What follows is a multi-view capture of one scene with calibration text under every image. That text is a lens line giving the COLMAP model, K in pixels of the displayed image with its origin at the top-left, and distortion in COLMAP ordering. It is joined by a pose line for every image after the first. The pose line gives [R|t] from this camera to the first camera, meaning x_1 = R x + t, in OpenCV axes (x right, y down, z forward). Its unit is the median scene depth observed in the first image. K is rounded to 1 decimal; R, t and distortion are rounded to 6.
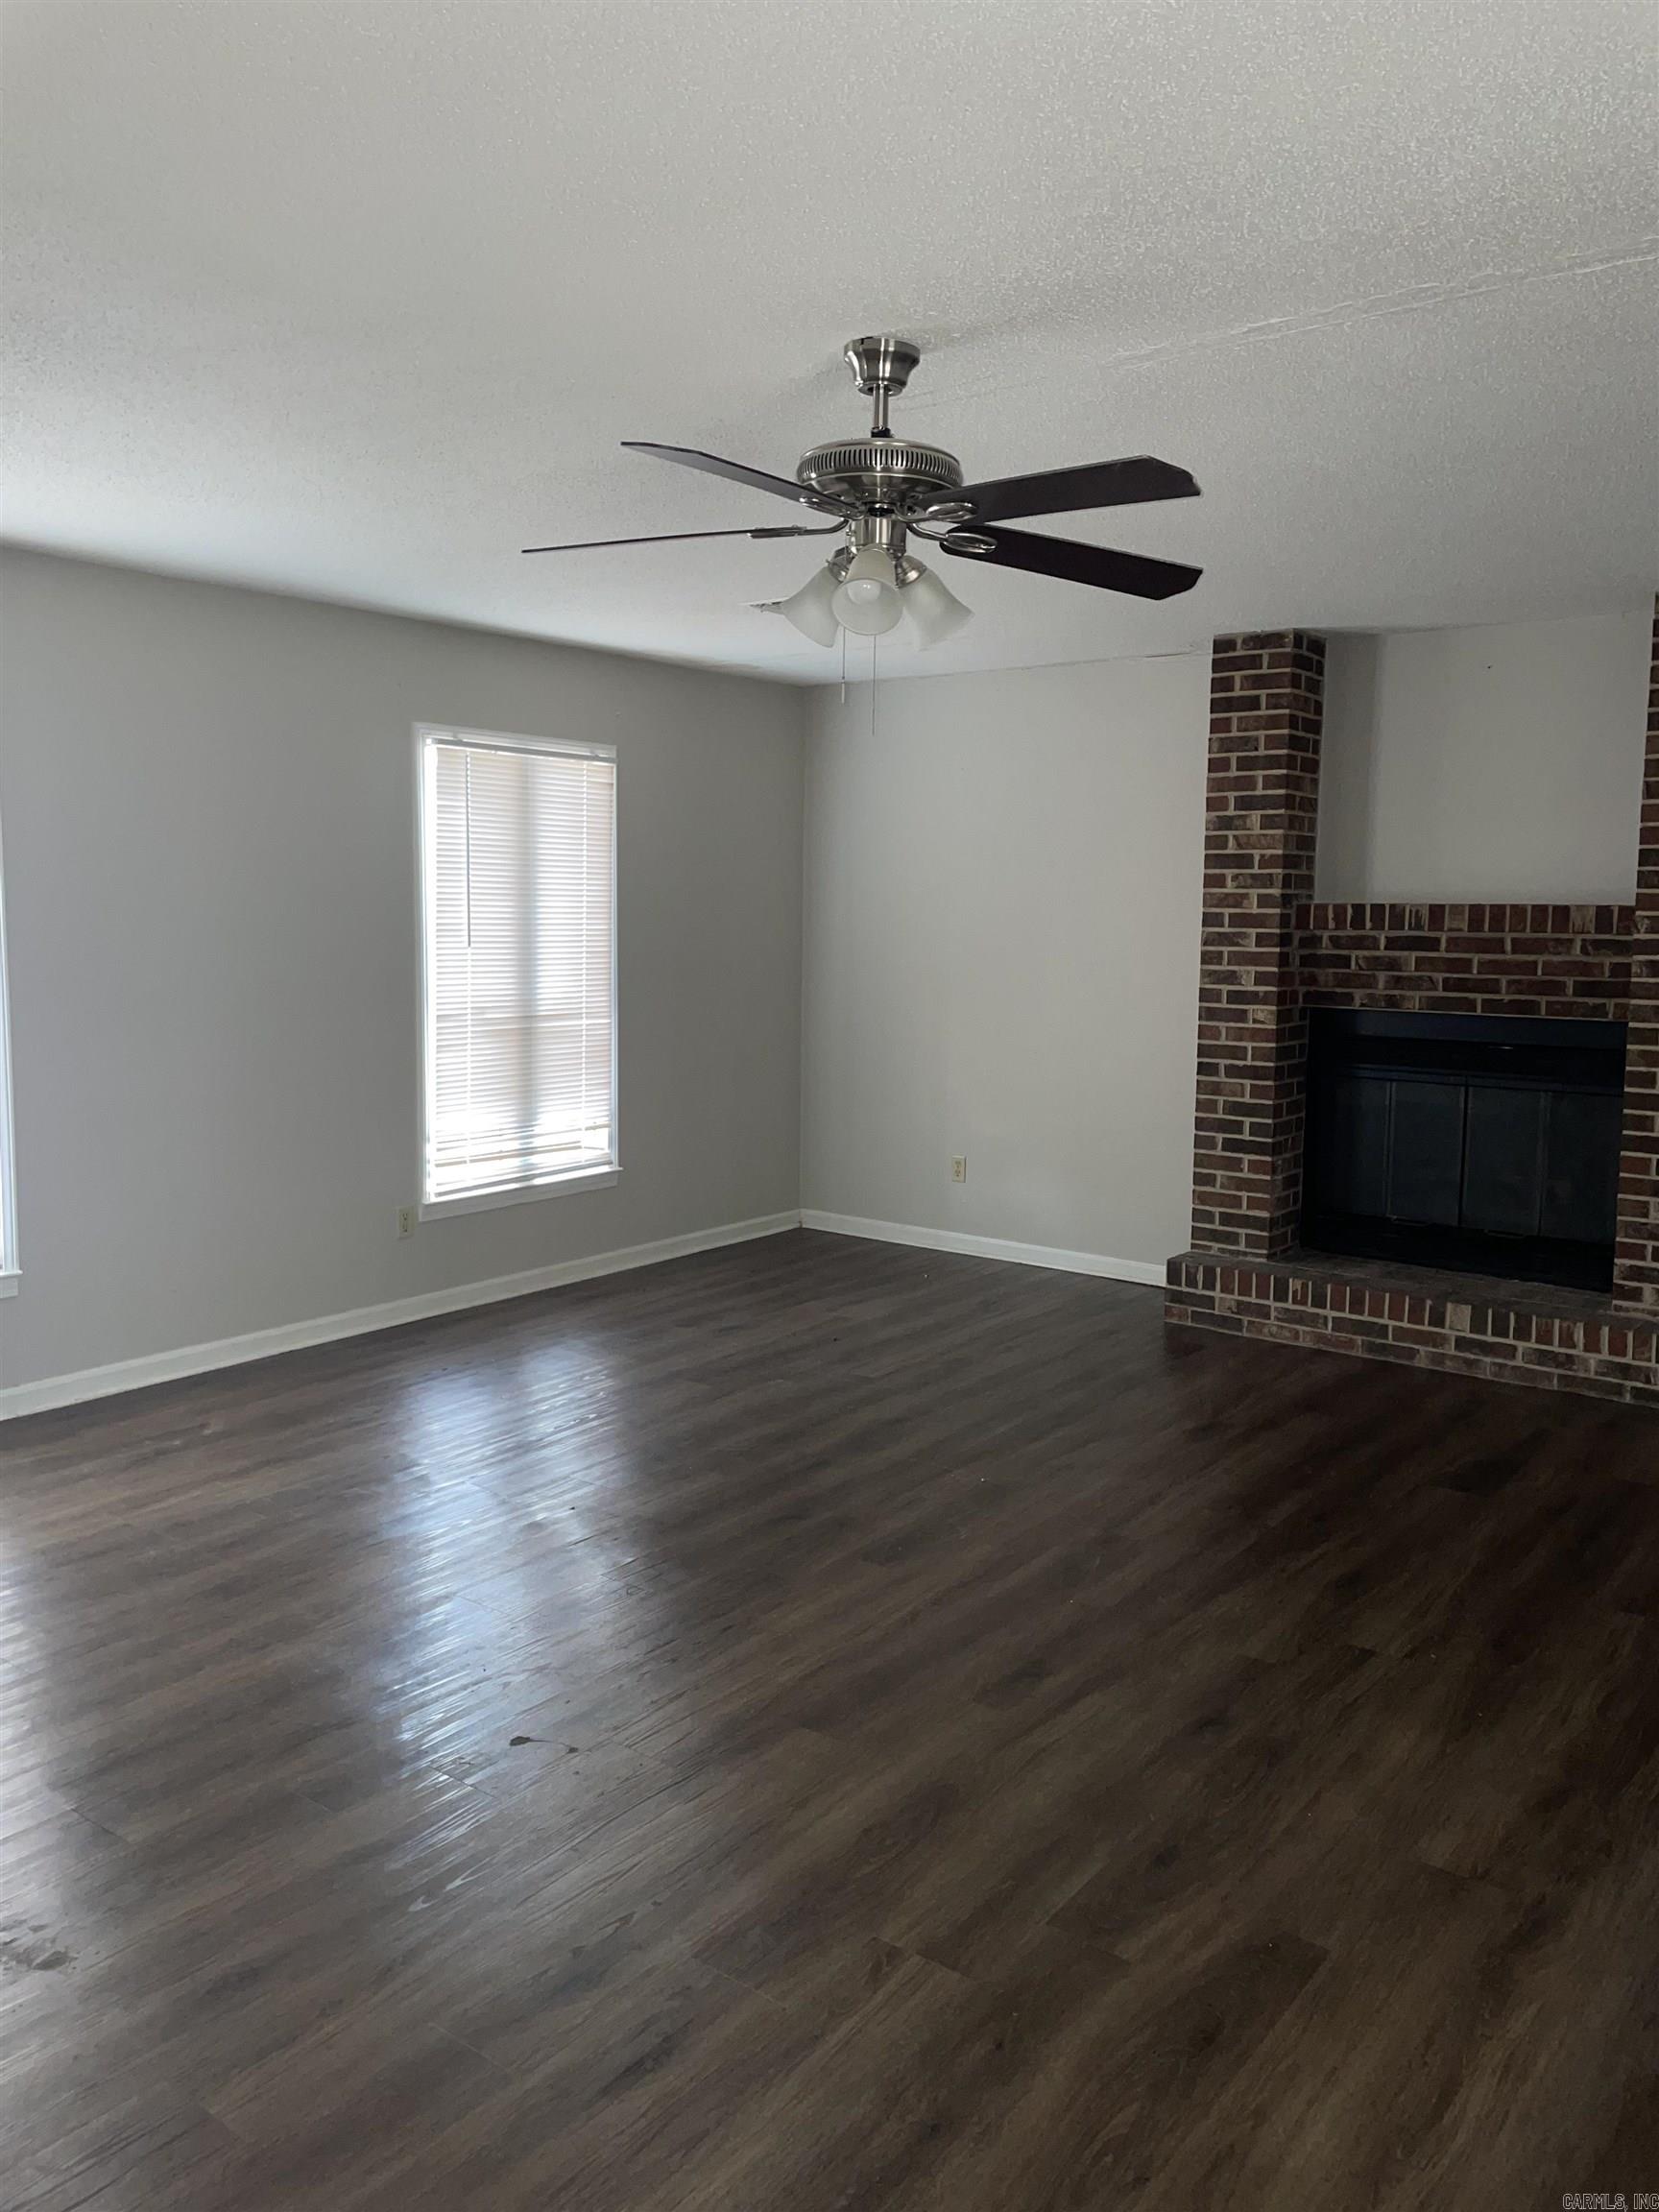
lens RADIAL K [[1674.3, 0, 843.4], [0, 1674.3, 1094.2], [0, 0, 1]] dist [0.101141, -0.132721]
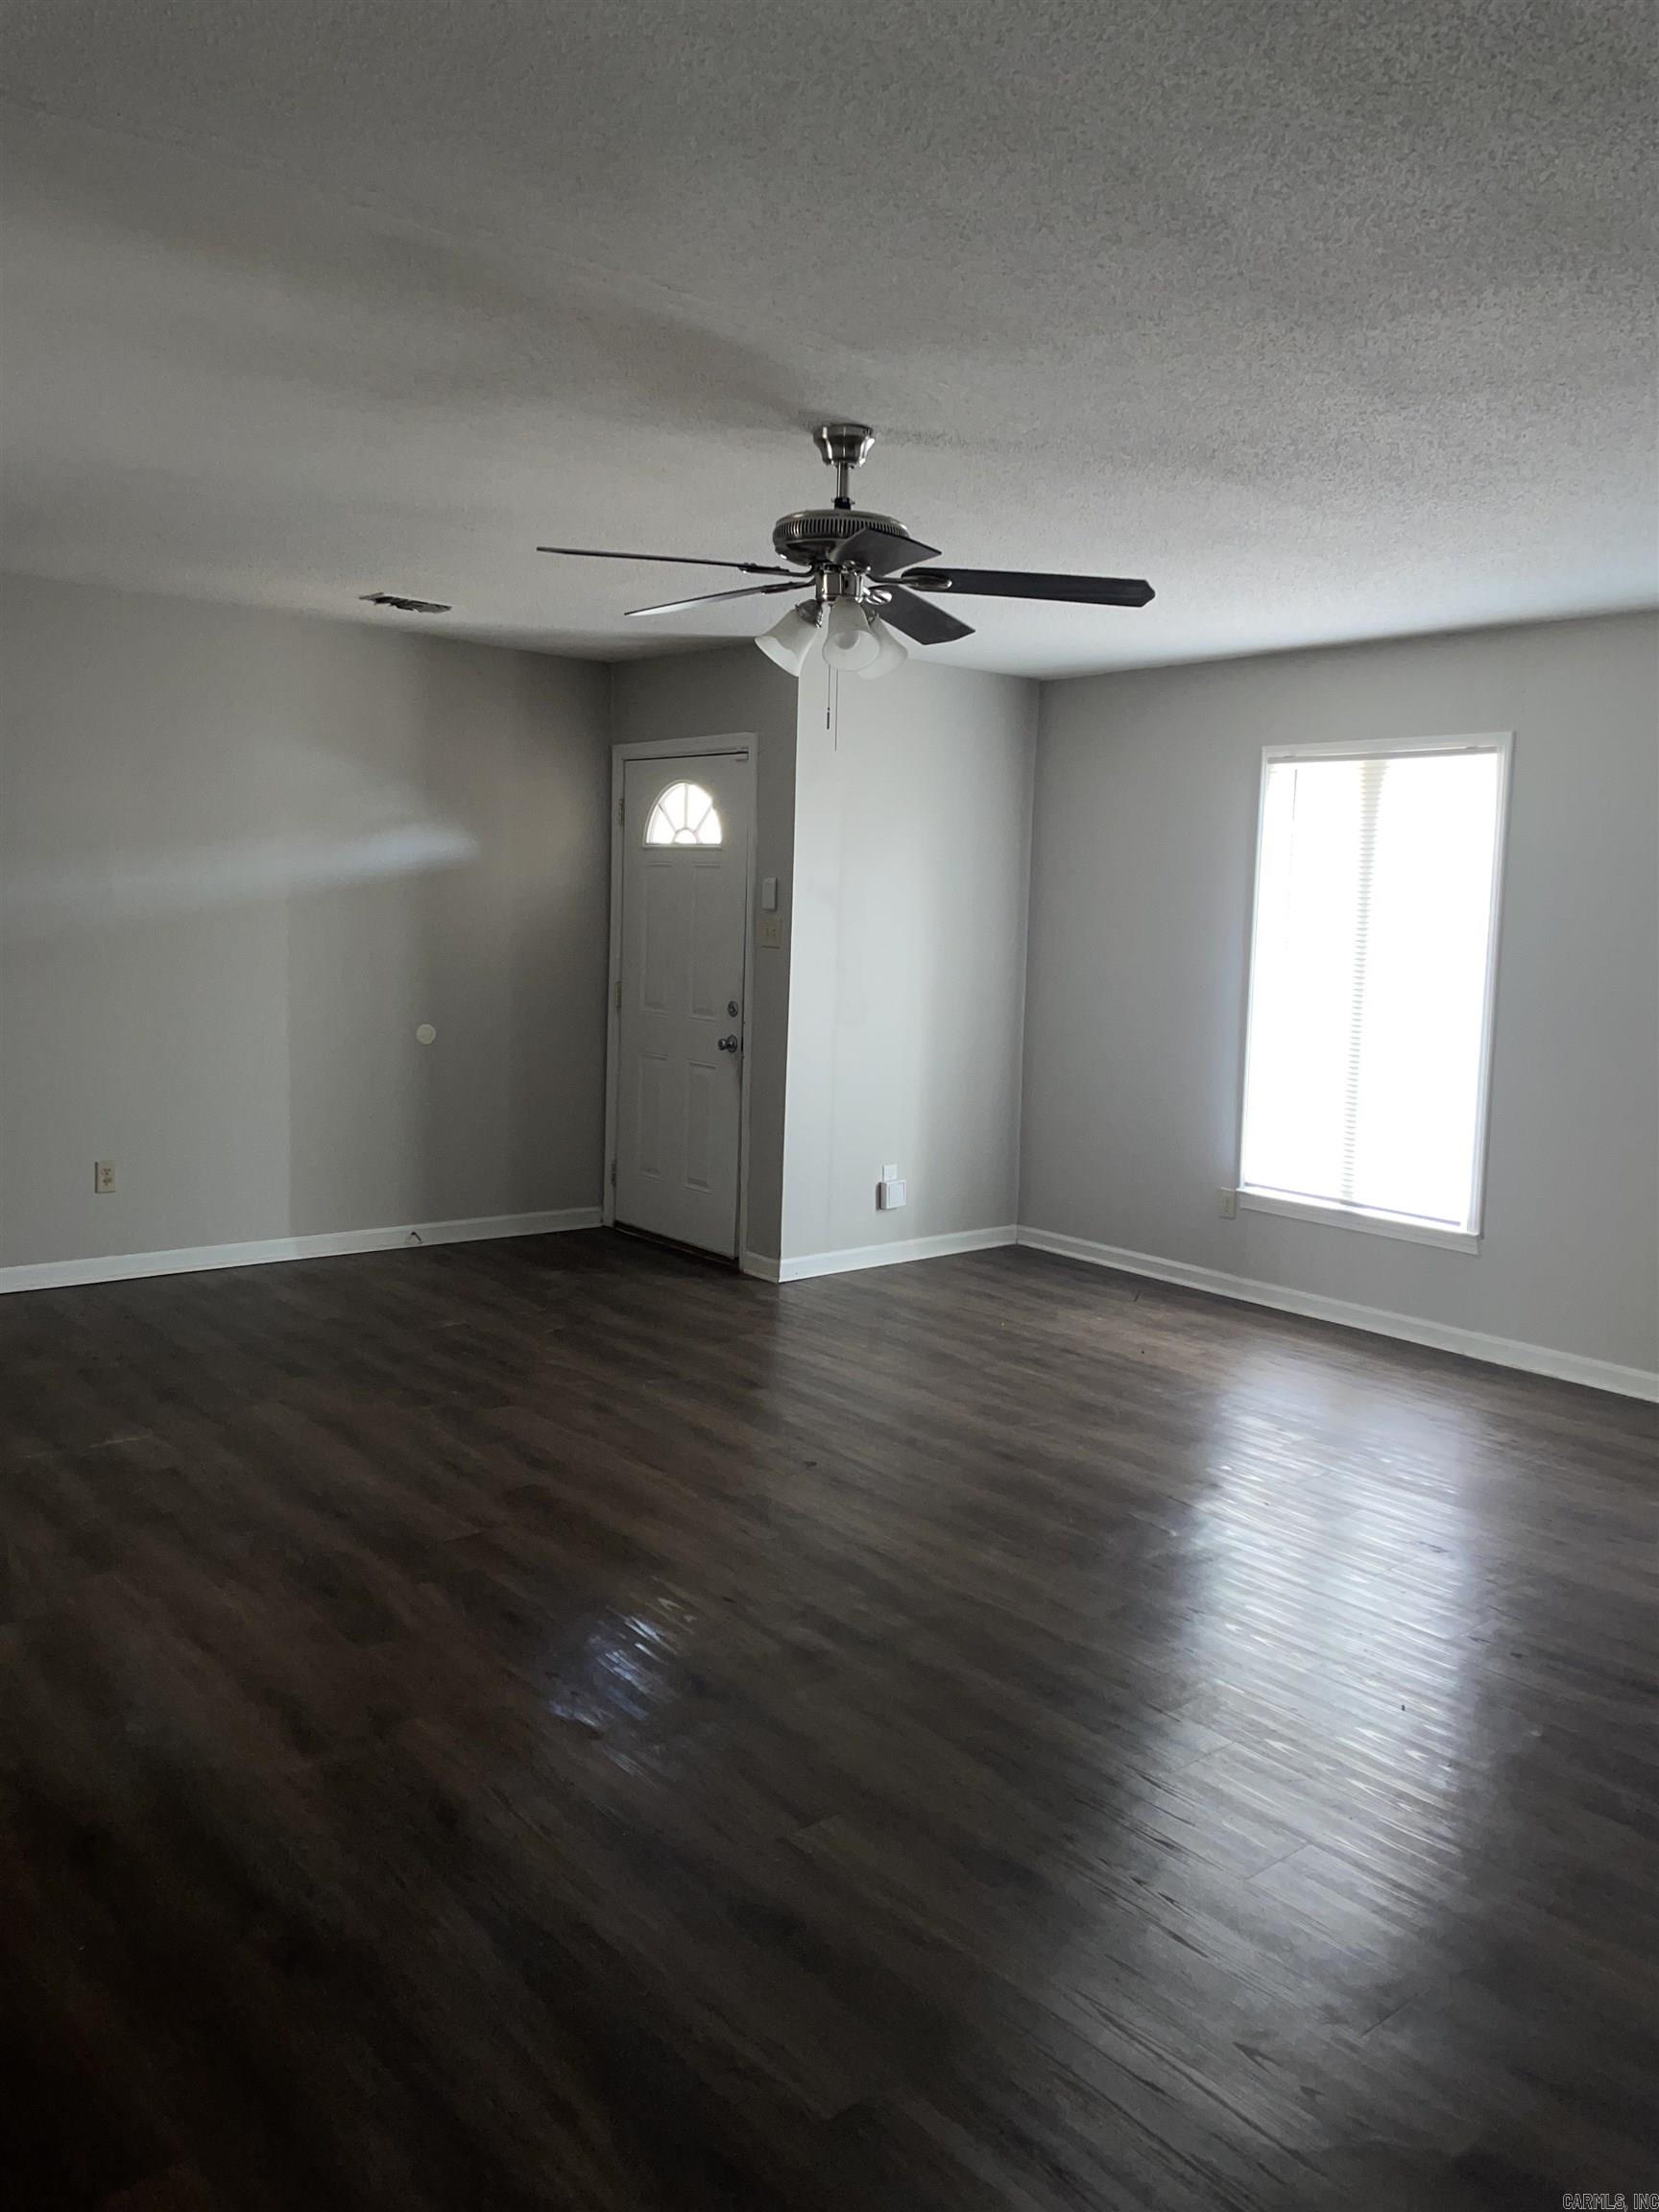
lens RADIAL K [[1674.3, 0, 843.4], [0, 1674.3, 1094.2], [0, 0, 1]] dist [0.101141, -0.132721]
pose [[-0.224322, 0.092307, -0.970133, 0.661835], [-0.144422, 0.981362, 0.126770, -0.067585], [0.963754, 0.168546, -0.206810, 0.713120]]
